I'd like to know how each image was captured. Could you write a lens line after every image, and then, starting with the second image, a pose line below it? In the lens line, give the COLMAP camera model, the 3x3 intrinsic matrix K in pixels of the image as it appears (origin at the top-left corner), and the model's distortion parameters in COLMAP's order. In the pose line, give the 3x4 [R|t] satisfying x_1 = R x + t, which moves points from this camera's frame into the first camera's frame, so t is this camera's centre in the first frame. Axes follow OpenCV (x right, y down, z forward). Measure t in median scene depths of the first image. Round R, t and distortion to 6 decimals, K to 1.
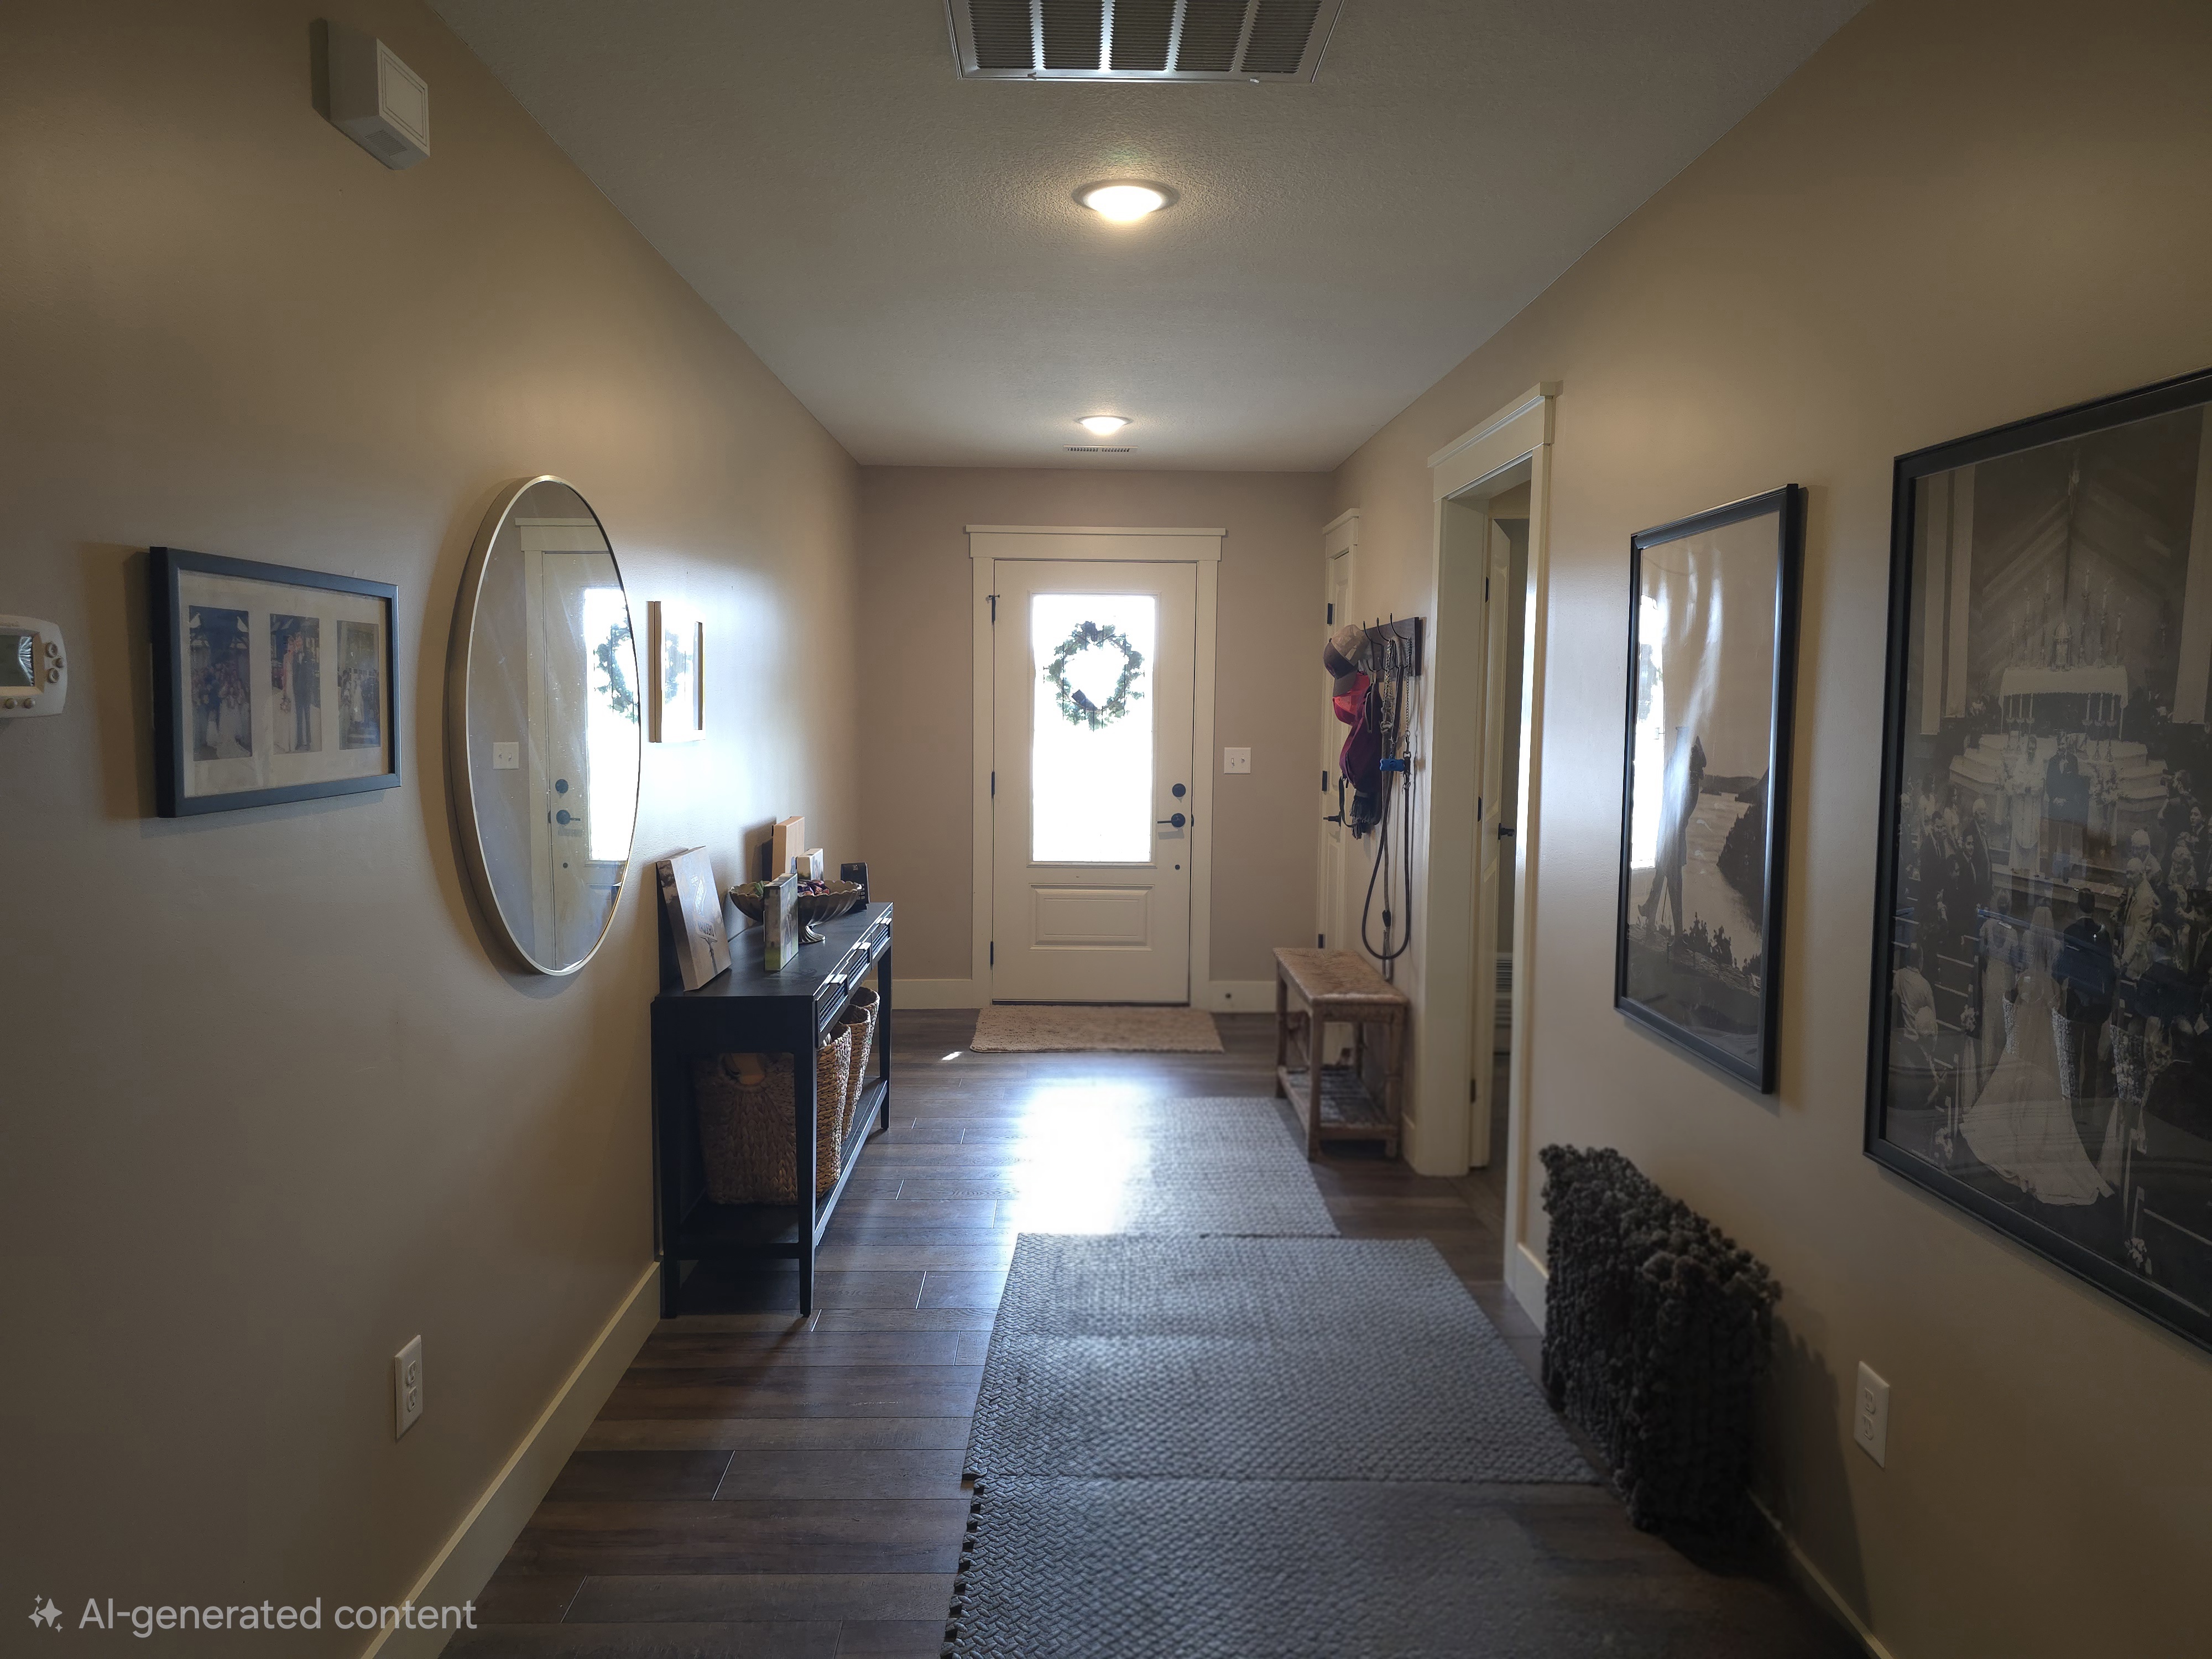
lens RADIAL K [[1493.5, 0, 1099.4], [0, 1493.5, 824.3], [0, 0, 1]] dist [0.052933, -0.040520]
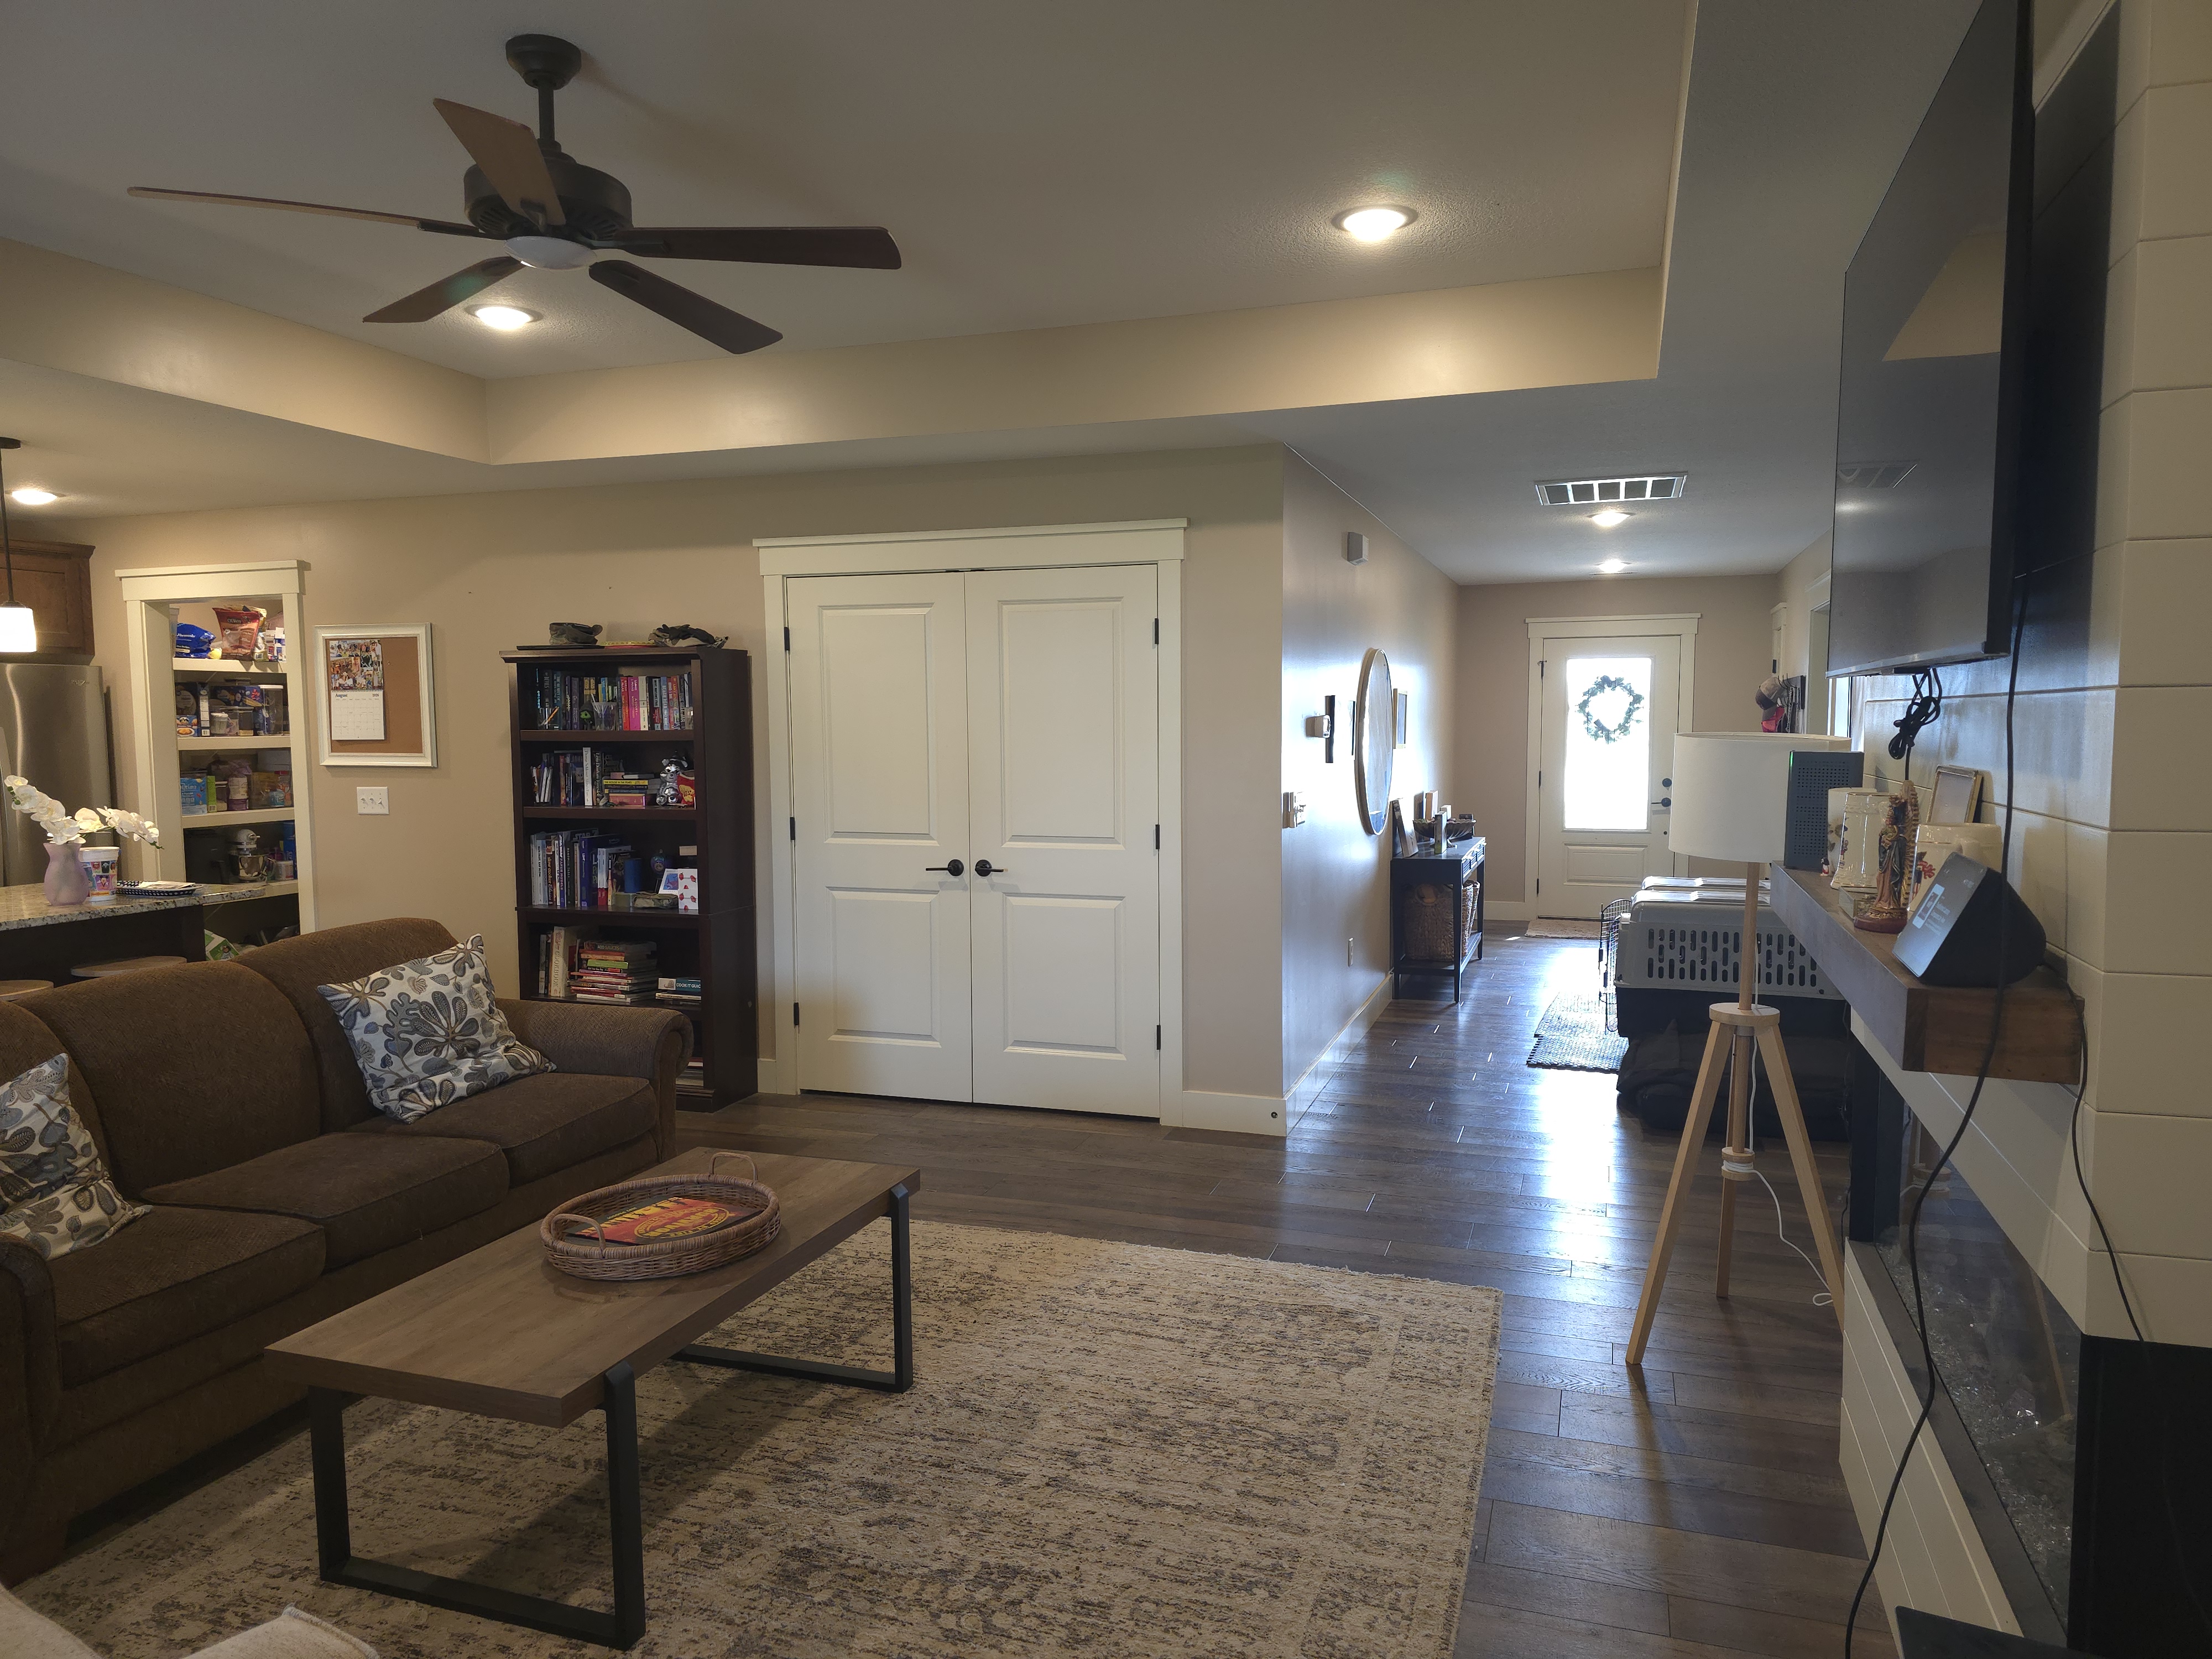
lens RADIAL K [[1493.5, 0, 1100.1], [0, 1493.5, 823.3], [0, 0, 1]] dist [0.052933, -0.040520]
pose [[0.940459, 0.010915, -0.339732, 0.031811], [-0.016521, 0.999771, -0.013613, 0.050534], [0.339506, 0.018415, 0.940424, -0.667509]]
